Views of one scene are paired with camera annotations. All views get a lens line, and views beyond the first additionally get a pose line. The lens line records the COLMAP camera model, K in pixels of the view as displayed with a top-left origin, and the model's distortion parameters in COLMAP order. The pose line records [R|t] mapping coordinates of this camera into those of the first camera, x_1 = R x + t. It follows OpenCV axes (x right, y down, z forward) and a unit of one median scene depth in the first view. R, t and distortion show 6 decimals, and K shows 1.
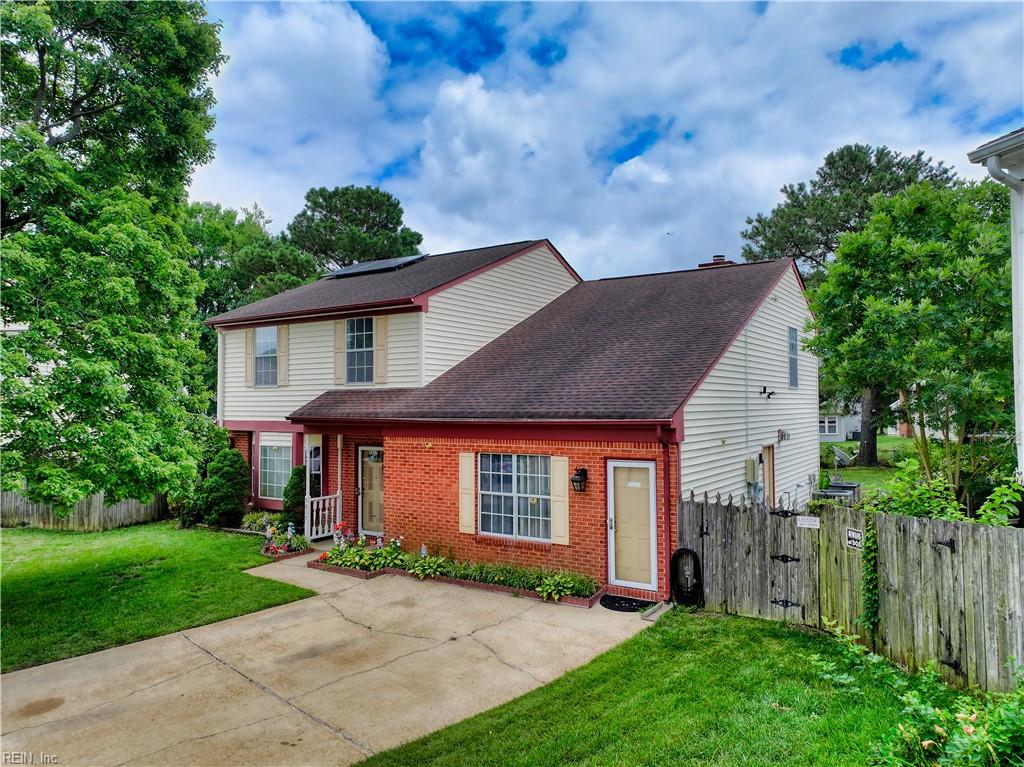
lens RADIAL K [[716.1, 0, 514.3], [0, 716.1, 377.9], [0, 0, 1]] dist [-0.001388, 0.017628]
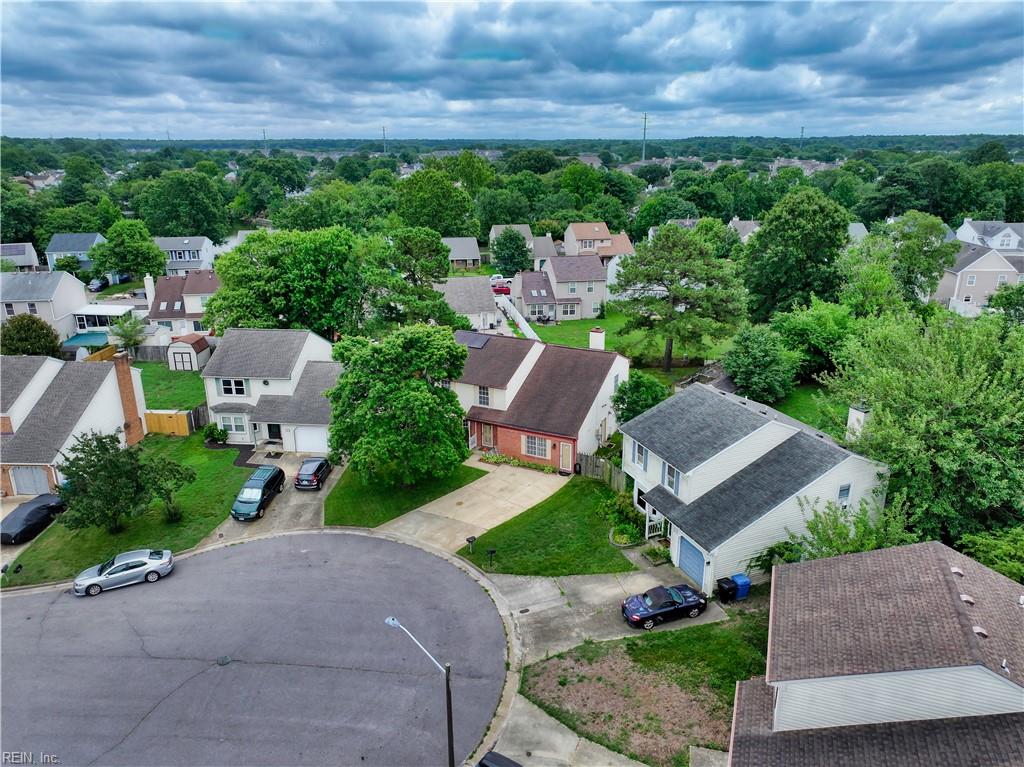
lens RADIAL K [[716.1, 0, 513.3], [0, 716.1, 383.2], [0, 0, 1]] dist [-0.001388, 0.017628]
pose [[0.993154, -0.040010, 0.109751, -0.543277], [-0.001948, 0.933714, 0.358015, -1.568171], [-0.116800, -0.355777, 0.927243, -2.517167]]
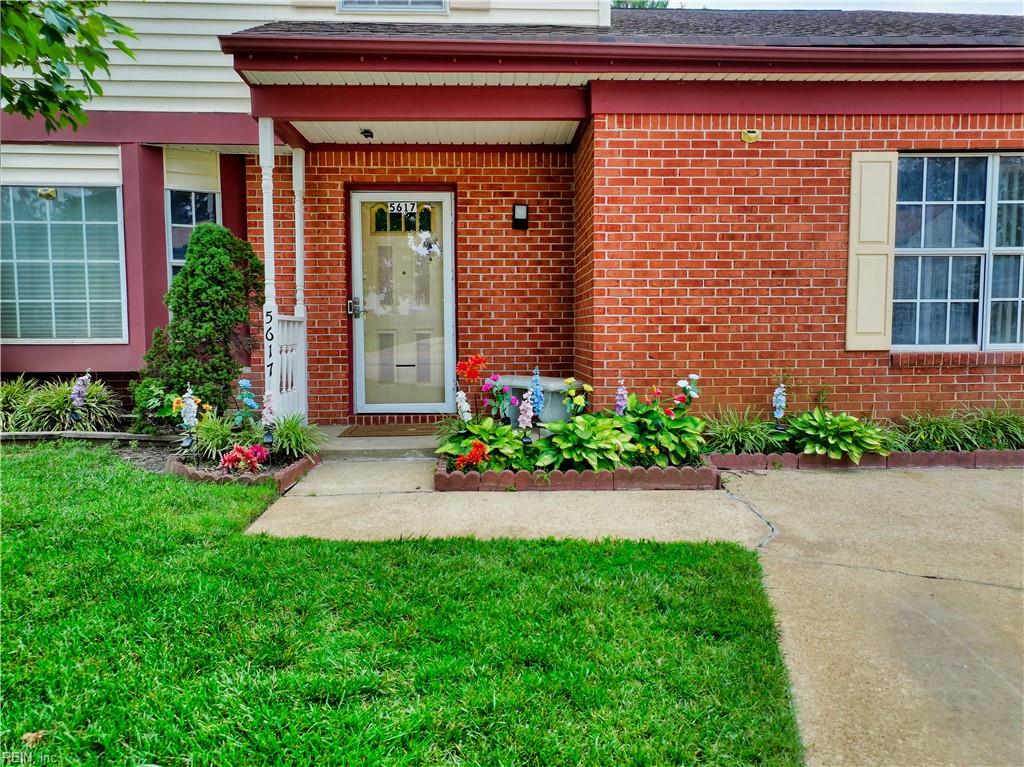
lens RADIAL K [[716.1, 0, 515.2], [0, 716.1, 378.7], [0, 0, 1]] dist [-0.001388, 0.017628]
pose [[0.810657, -0.038811, 0.584234, -0.482792], [-0.020369, 0.995328, 0.094382, 0.202149], [-0.585167, -0.088412, 0.806079, 0.798618]]
